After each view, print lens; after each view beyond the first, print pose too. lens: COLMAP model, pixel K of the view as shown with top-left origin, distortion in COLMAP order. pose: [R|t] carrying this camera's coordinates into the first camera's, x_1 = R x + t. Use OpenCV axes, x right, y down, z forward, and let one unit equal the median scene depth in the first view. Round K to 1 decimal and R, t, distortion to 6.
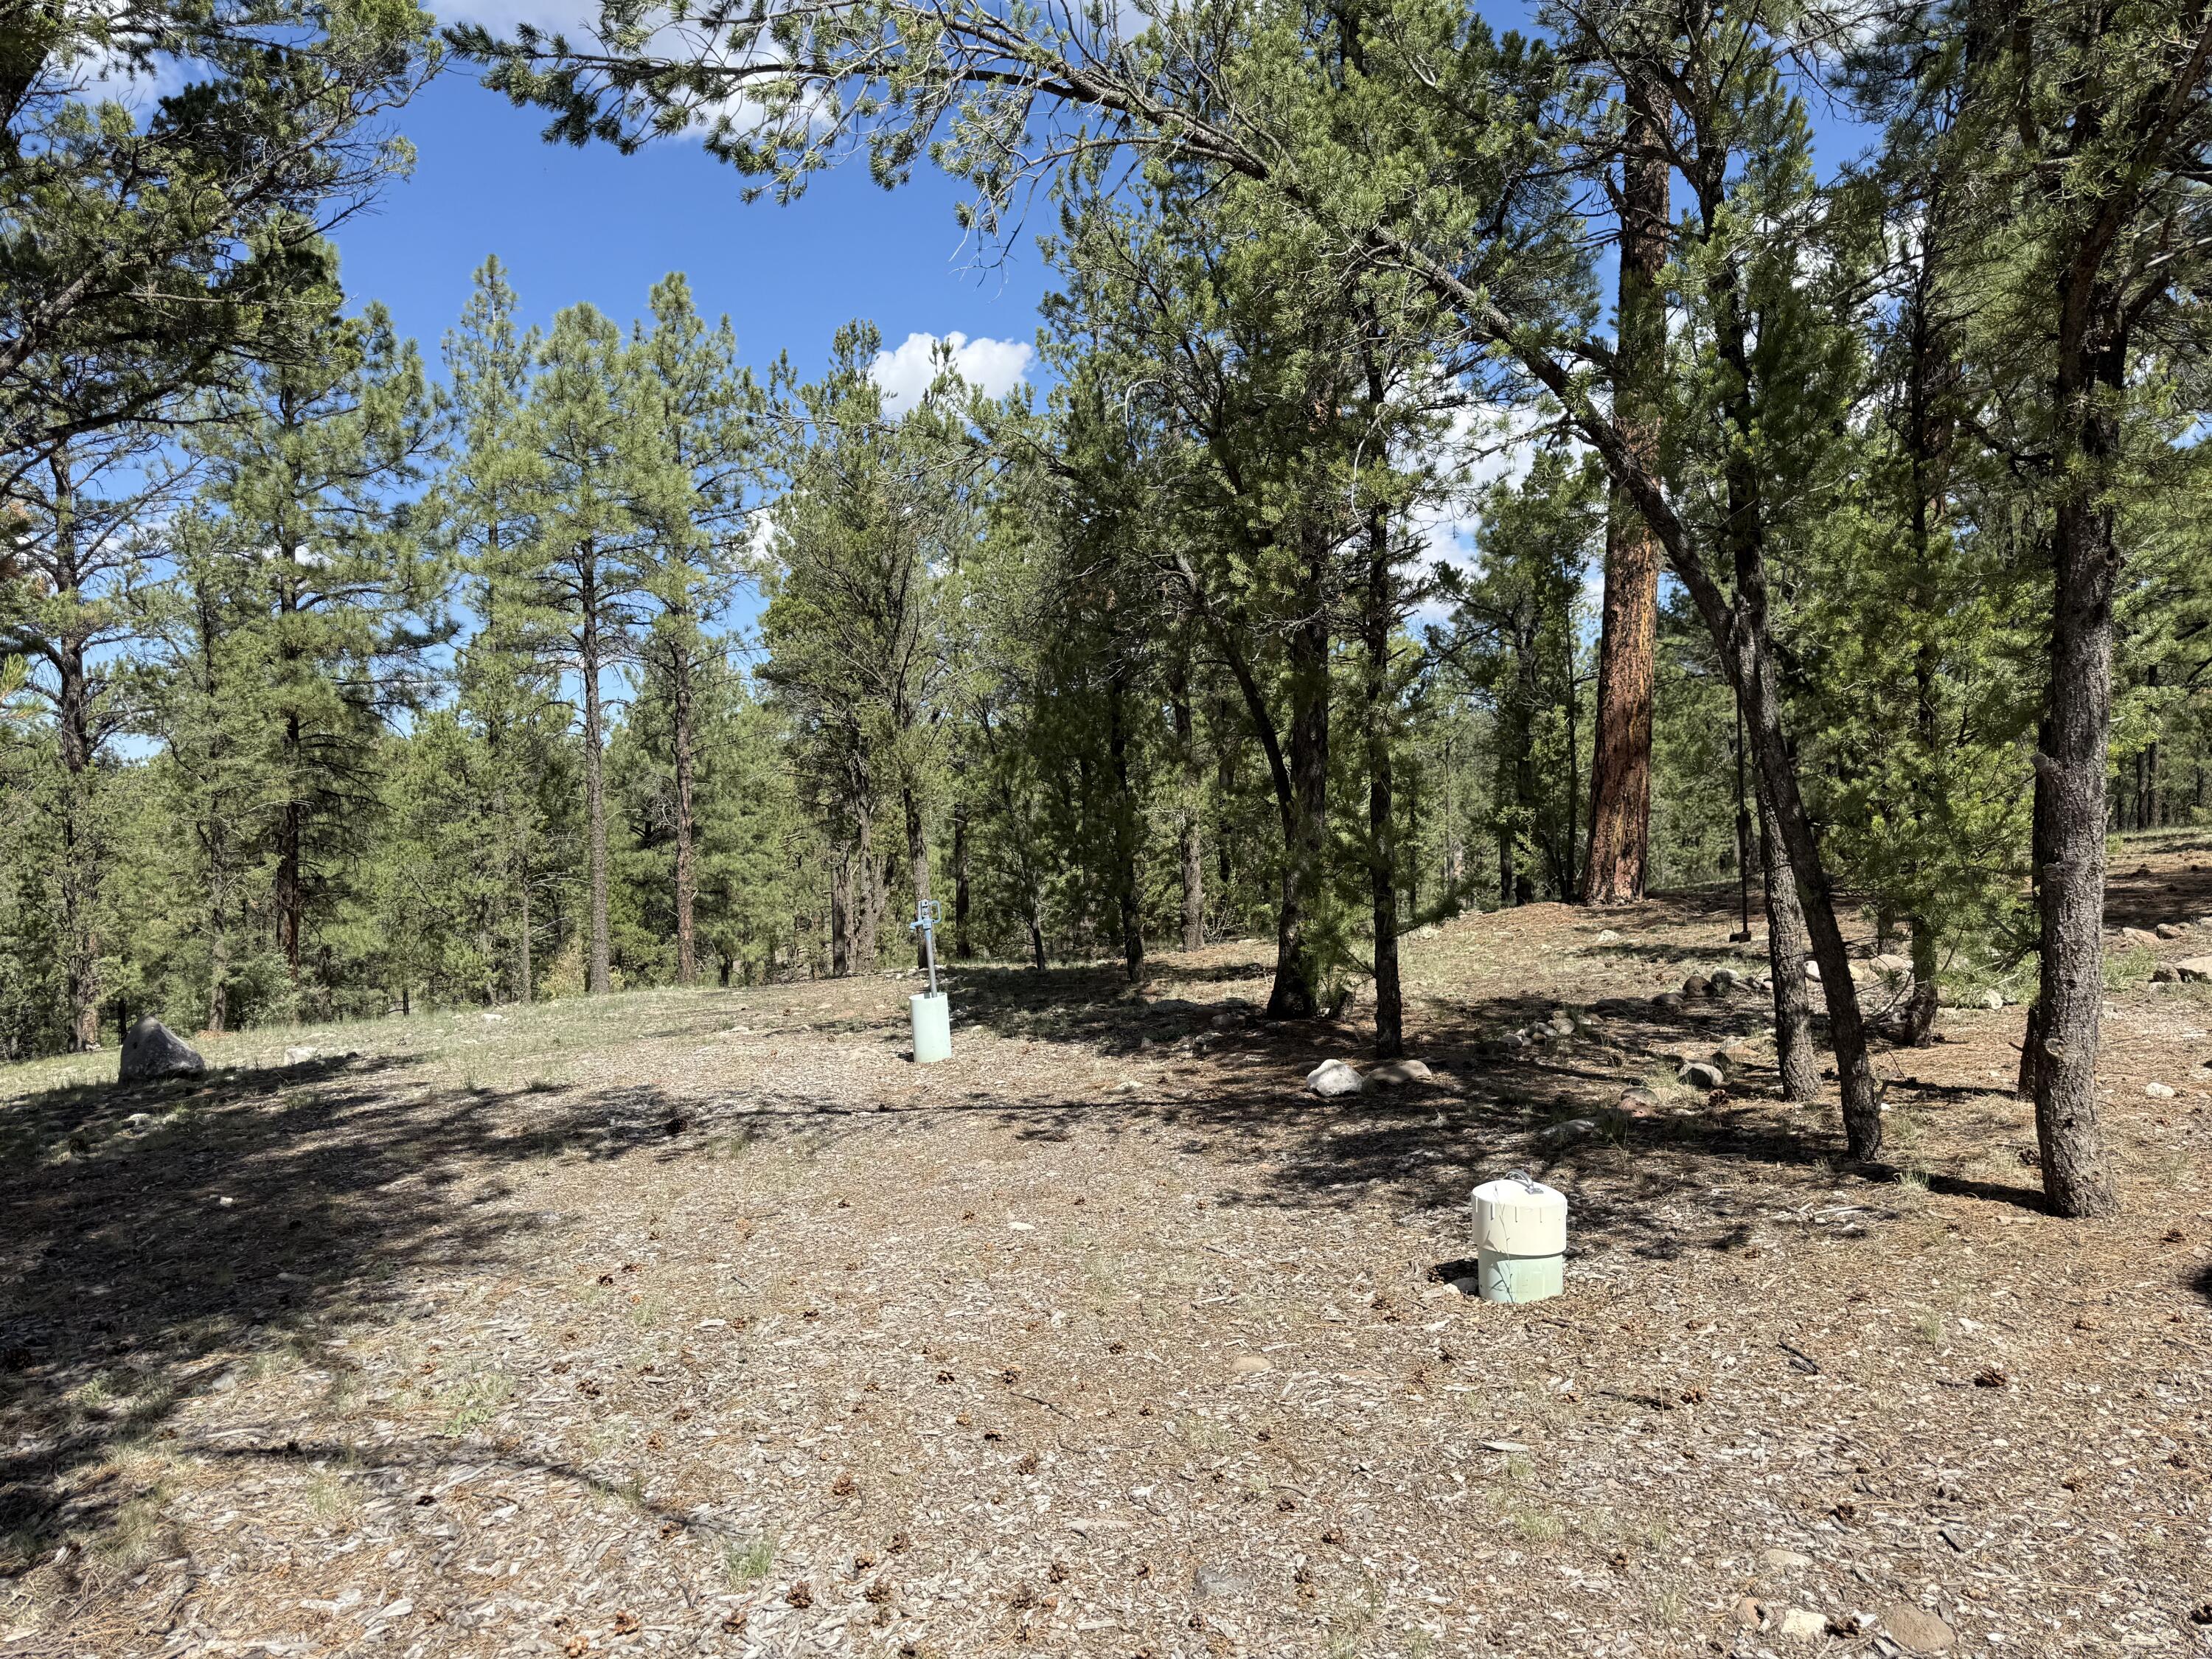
lens RADIAL K [[1547.6, 0, 1105.7], [0, 1547.6, 829.9], [0, 0, 1]] dist [0.034569, -0.005166]
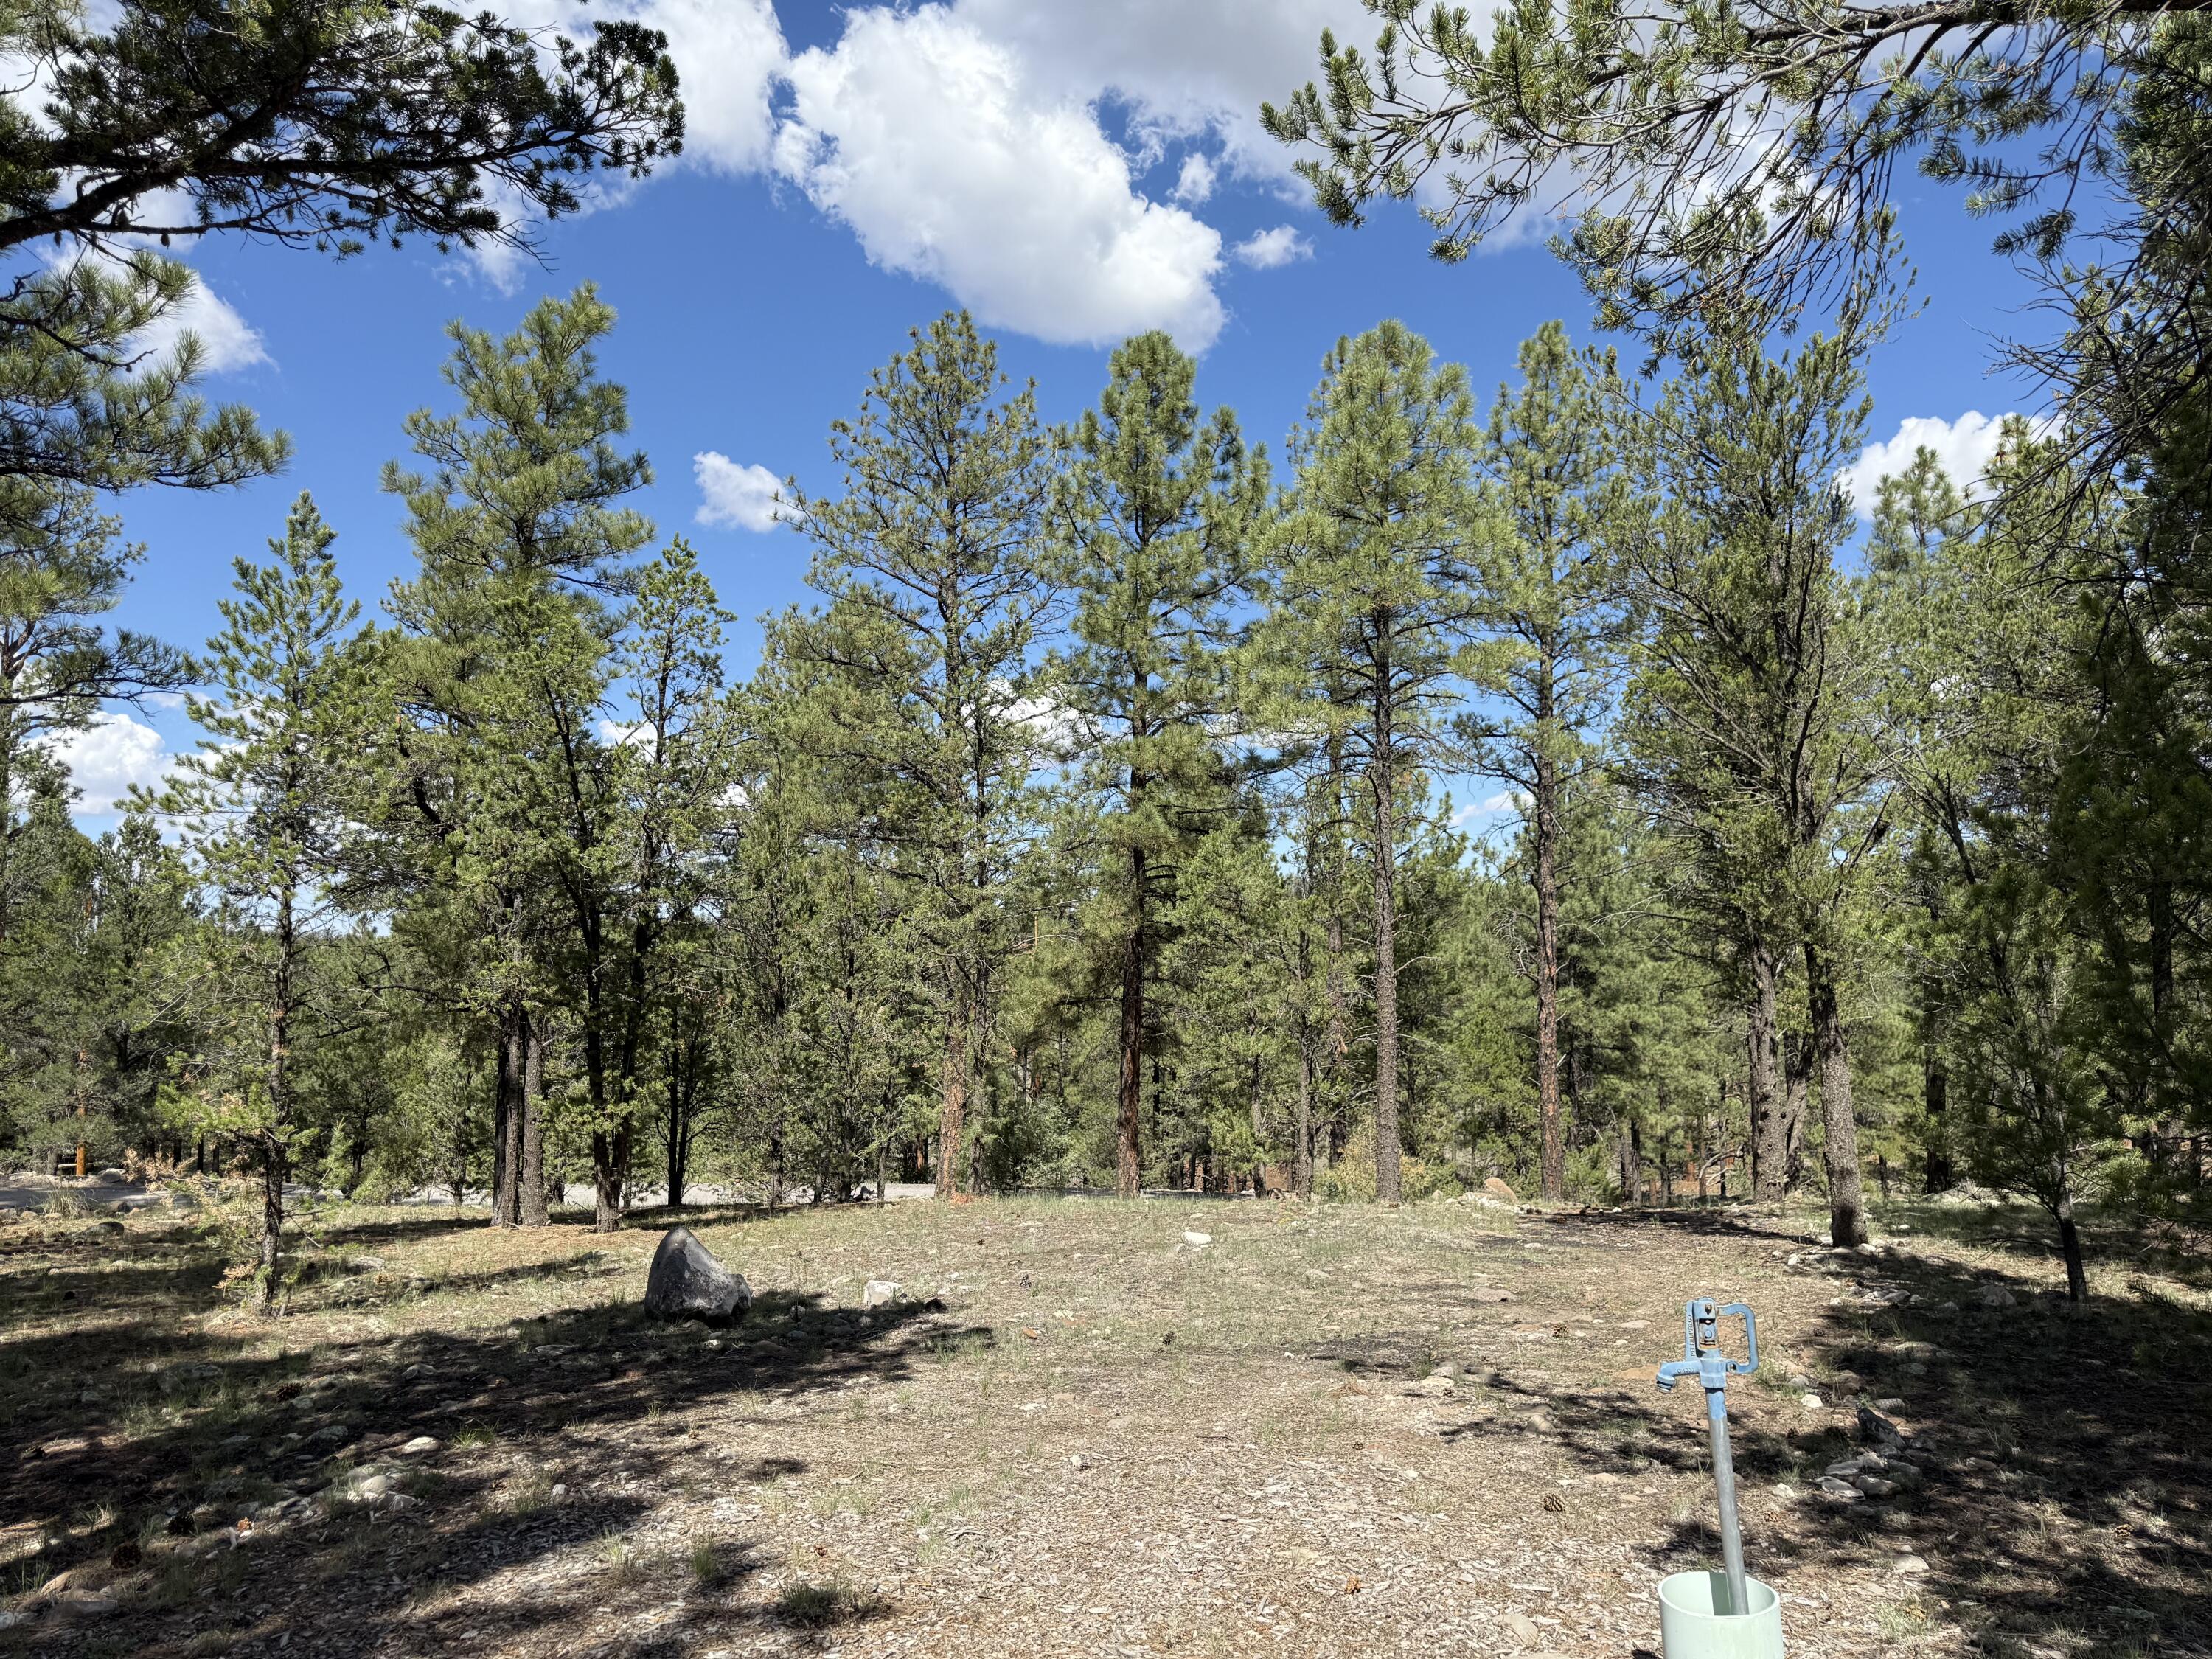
lens RADIAL K [[1547.6, 0, 1076.4], [0, 1547.6, 861.1], [0, 0, 1]] dist [0.034569, -0.005166]
pose [[0.823527, -0.004949, -0.567255, -0.014203], [-0.034530, 0.997670, -0.058834, -0.009767], [0.566225, 0.068038, 0.821438, 0.265964]]
